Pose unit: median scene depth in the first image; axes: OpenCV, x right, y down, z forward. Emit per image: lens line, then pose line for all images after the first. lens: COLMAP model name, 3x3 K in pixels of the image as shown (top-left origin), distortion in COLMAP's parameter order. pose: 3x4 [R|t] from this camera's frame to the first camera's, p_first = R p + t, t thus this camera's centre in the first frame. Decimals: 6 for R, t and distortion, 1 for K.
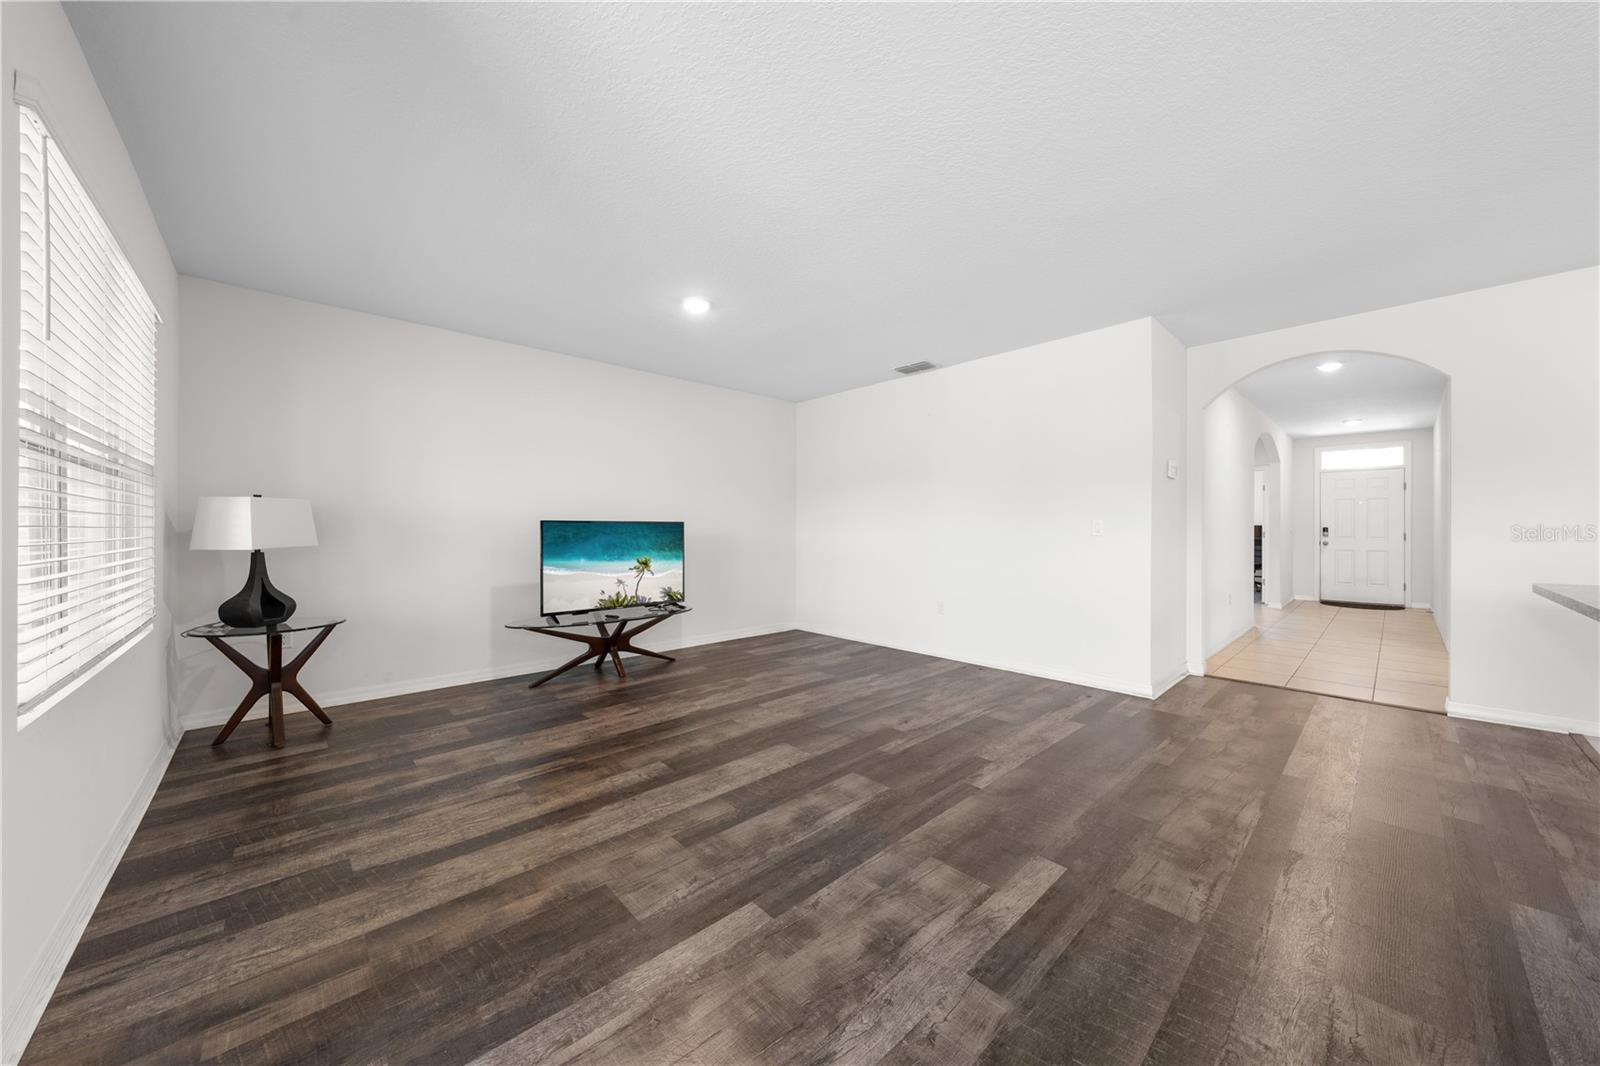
lens RADIAL K [[555.9, 0, 801.4], [0, 555.9, 530.3], [0, 0, 1]] dist [-0.000966, 0.000089]
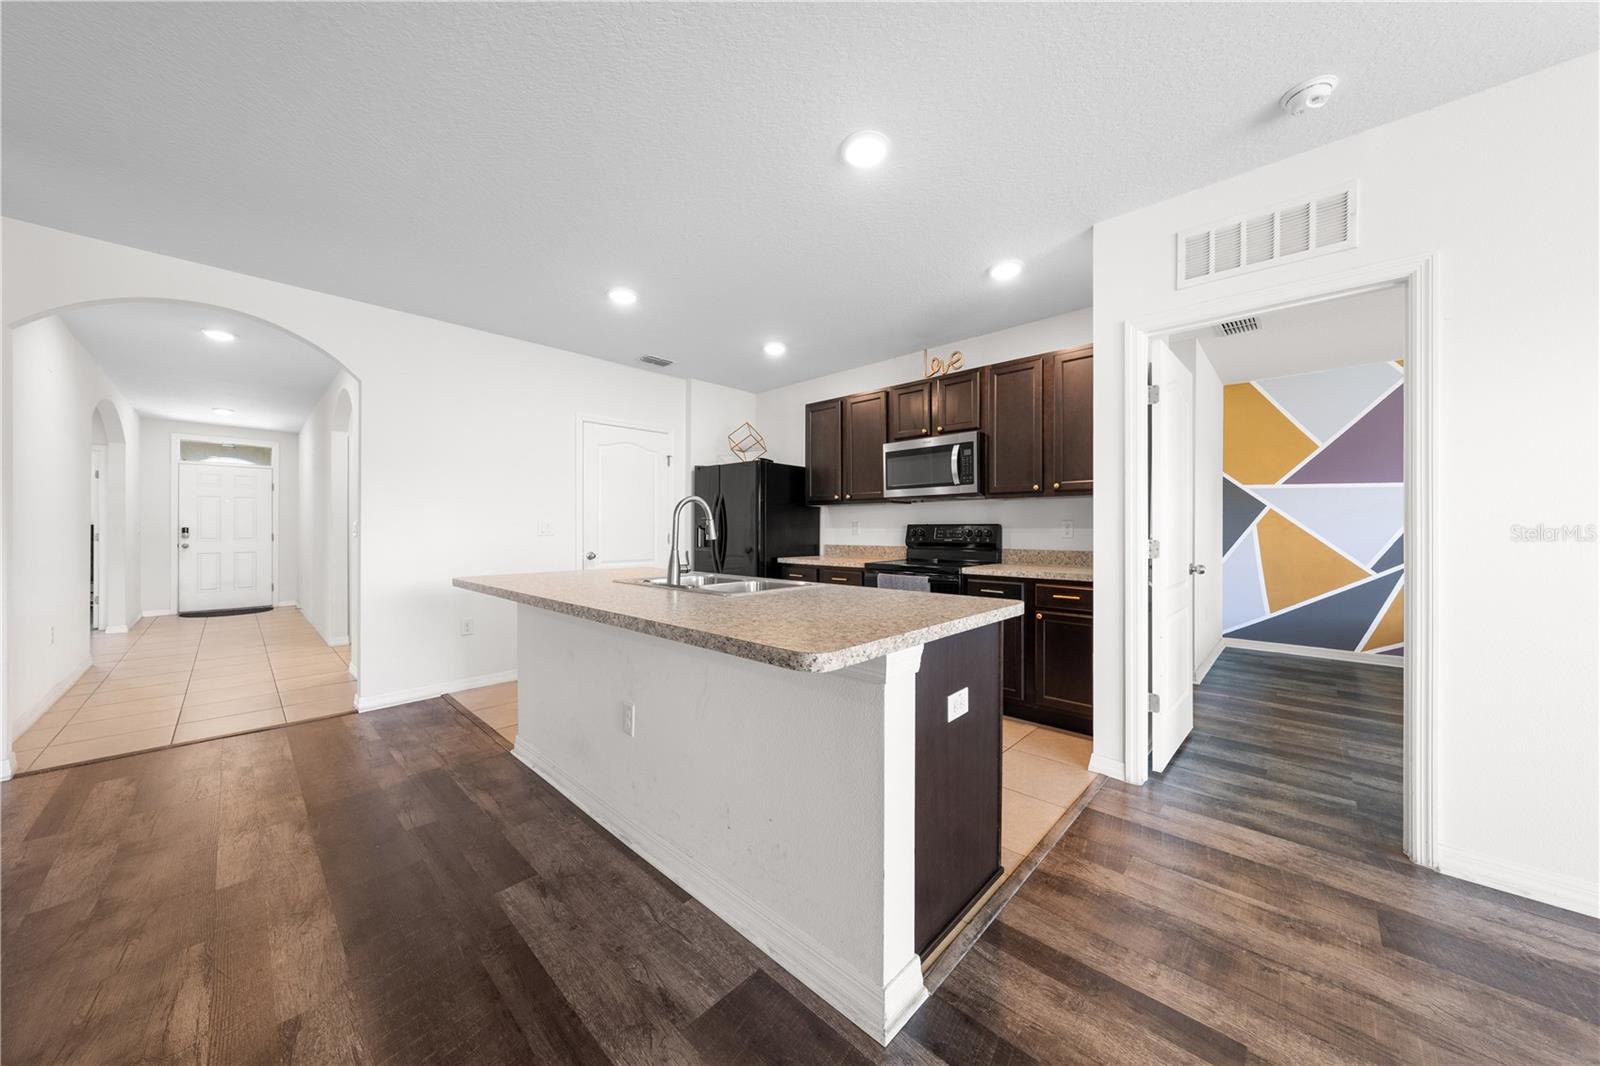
lens RADIAL K [[537.4, 0, 801.1], [0, 537.4, 530.8], [0, 0, 1]] dist [-0.000930, -0.000080]
pose [[-0.065756, -0.001271, 0.997835, 0.105776], [0.000576, 0.999999, 0.001312, -0.000849], [-0.997836, 0.000661, -0.065755, 0.211339]]
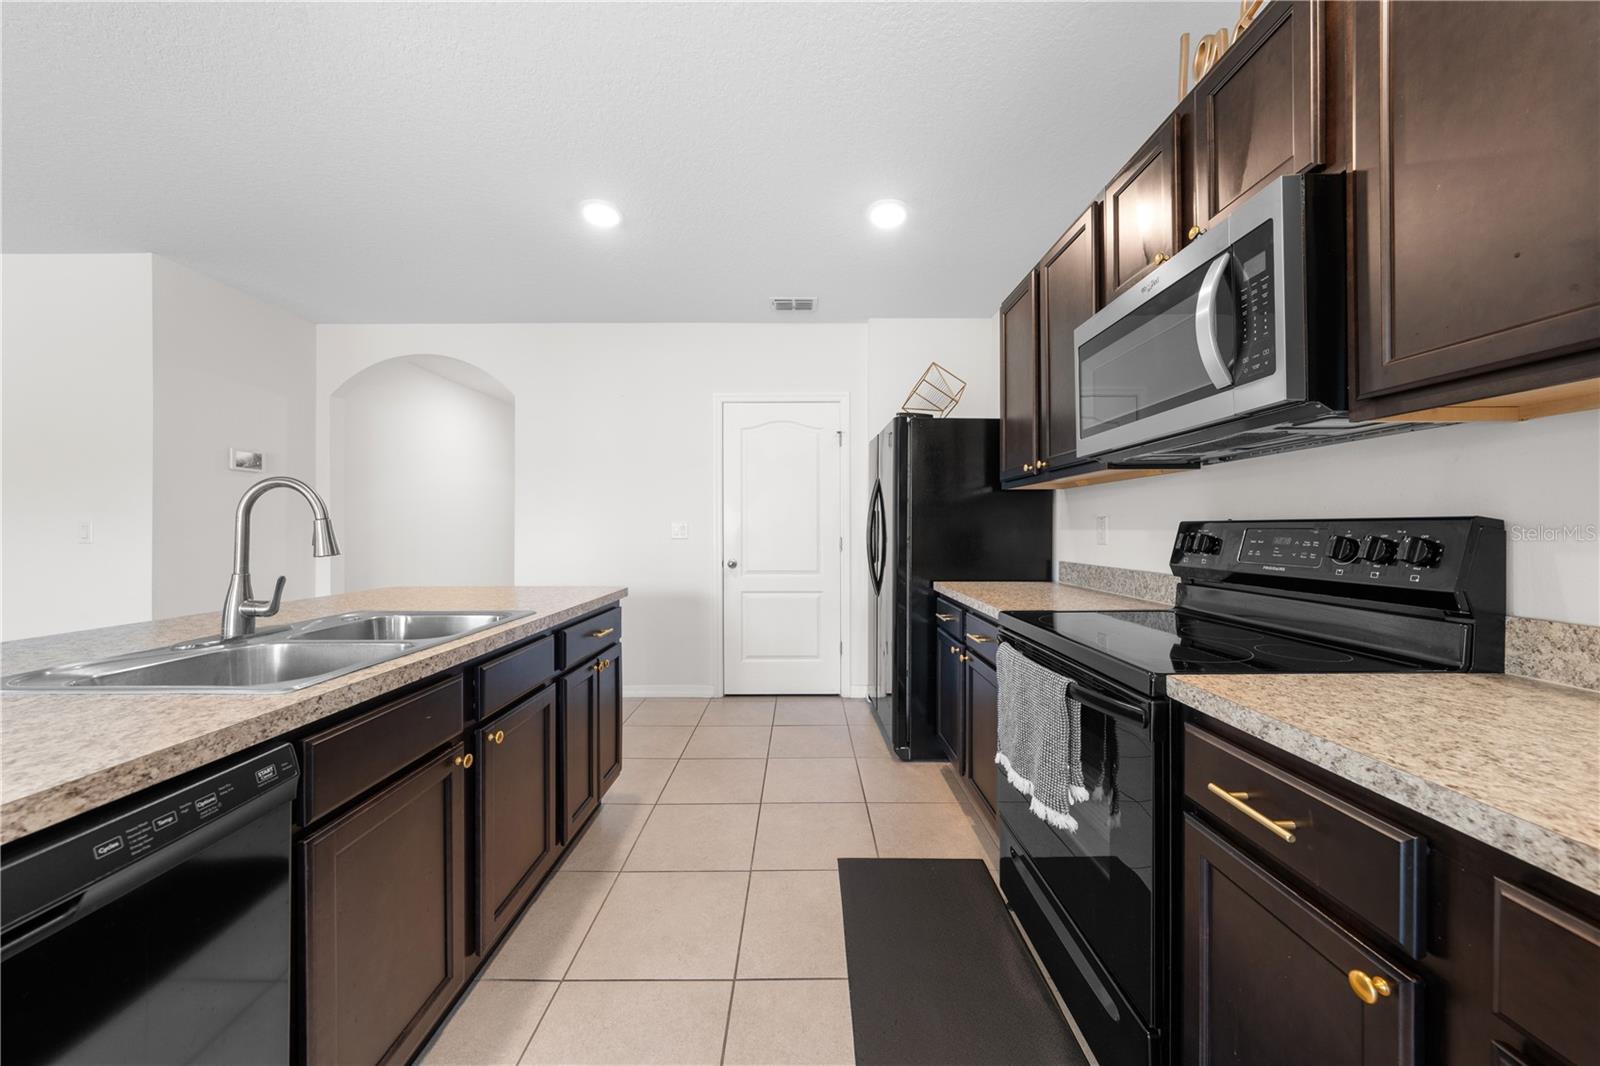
lens RADIAL K [[541.3, 0, 804.3], [0, 541.3, 528.3], [0, 0, 1]] dist [-0.000800, 0.000120]
pose [[0.678575, 0.001553, 0.734530, 0.642901], [0.001048, 0.999995, -0.003082, -0.005820], [-0.734530, 0.002862, 0.678570, -0.139131]]
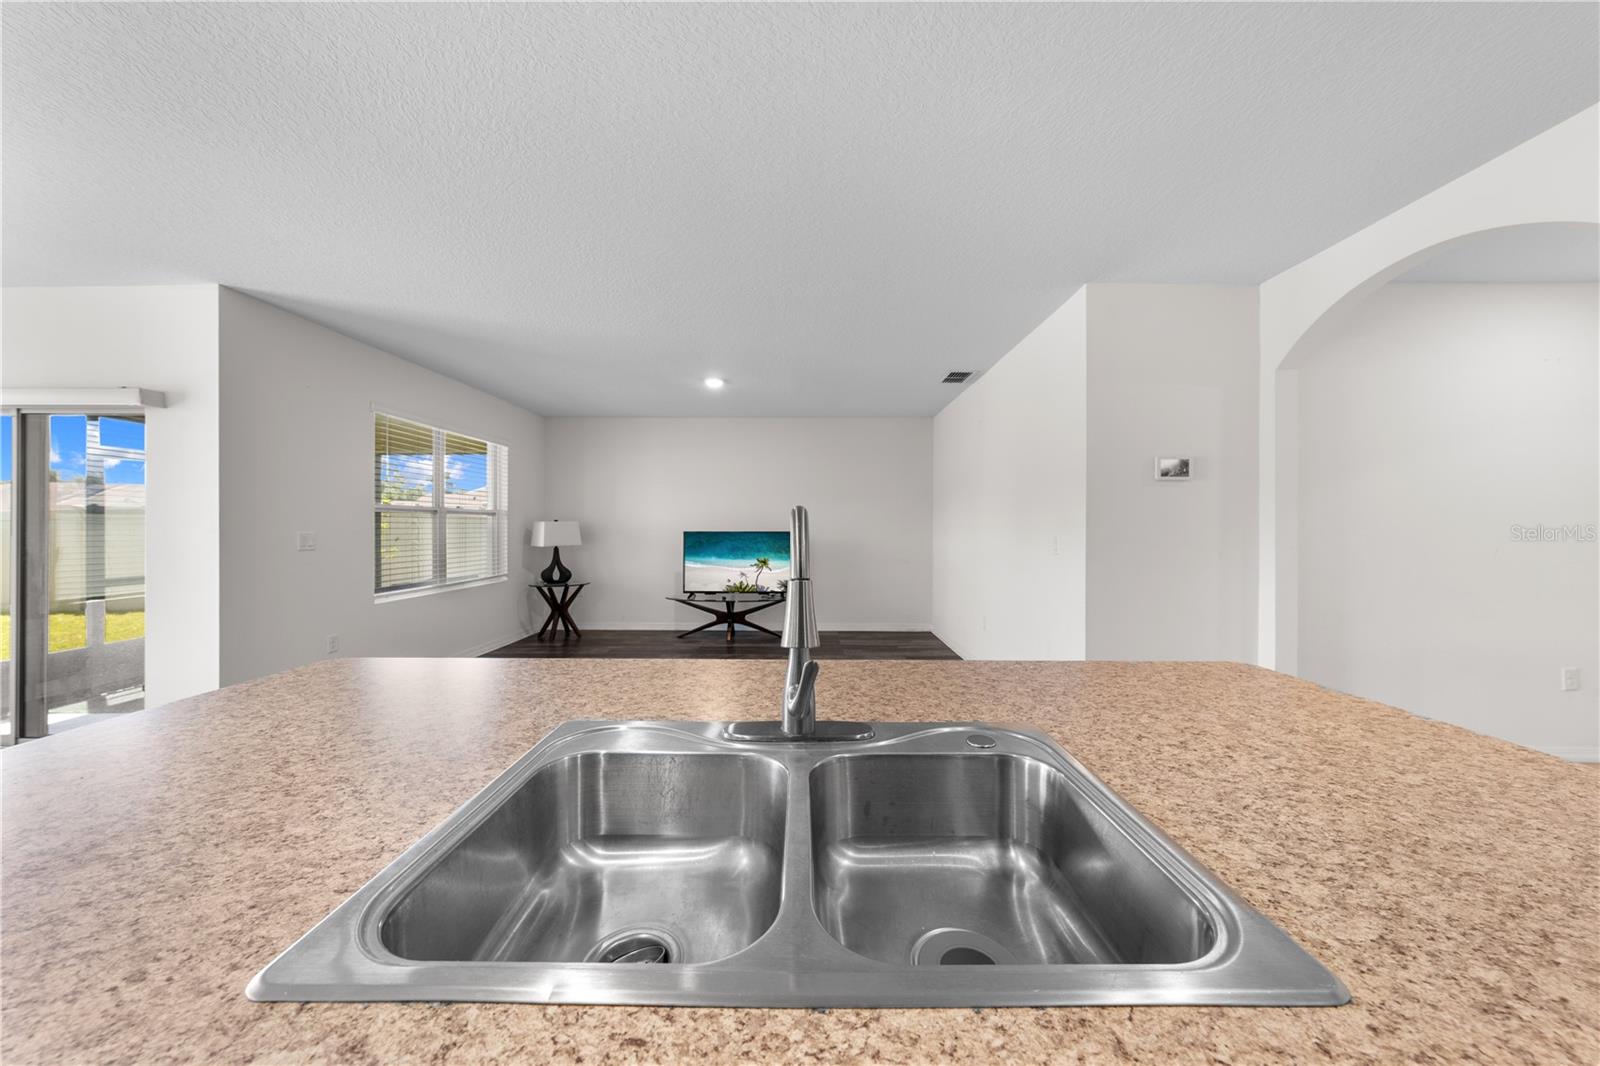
lens RADIAL K [[537.4, 0, 801.1], [0, 537.4, 530.8], [0, 0, 1]] dist [-0.000930, -0.000080]
pose [[0.722321, 0.005872, -0.691533, 0.807233], [-0.002973, 0.999981, 0.005386, -0.027960], [0.691552, -0.001834, 0.722325, 0.140553]]
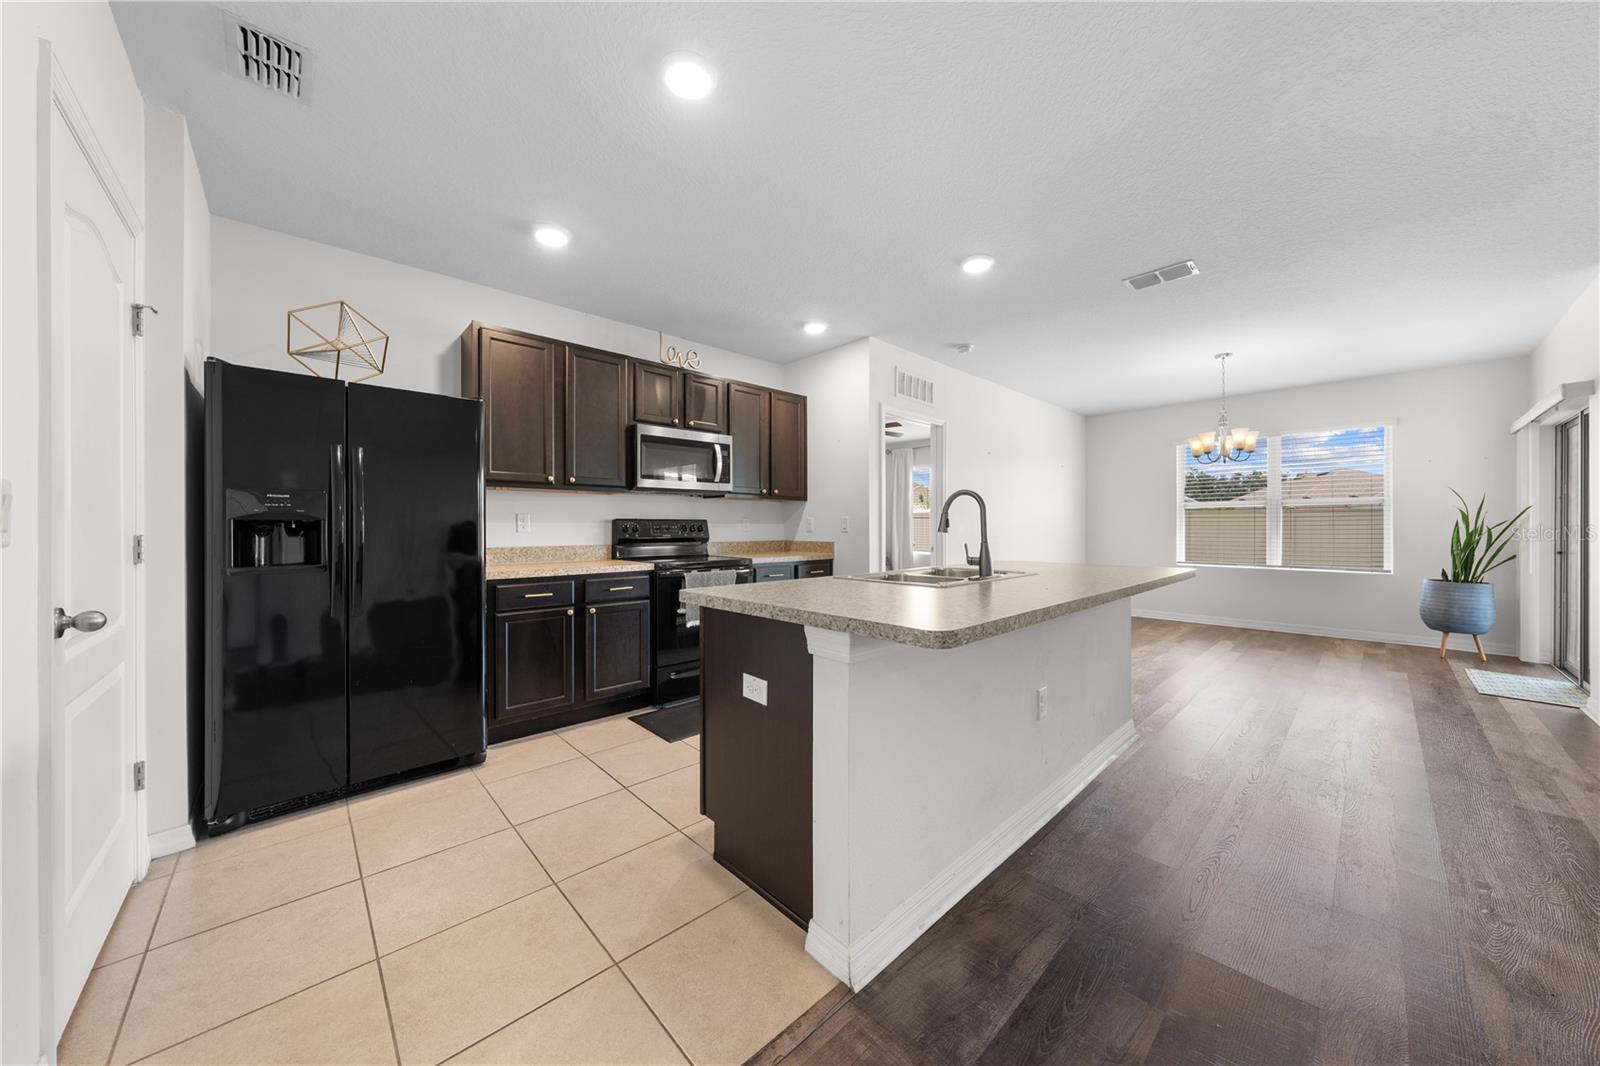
lens RADIAL K [[541.3, 0, 804.3], [0, 541.3, 528.3], [0, 0, 1]] dist [-0.000800, 0.000120]
pose [[-0.999964, 0.002591, -0.008105, 0.840640], [0.002561, 0.999990, 0.003695, 0.001894], [0.008114, 0.003674, -0.999960, 0.853889]]
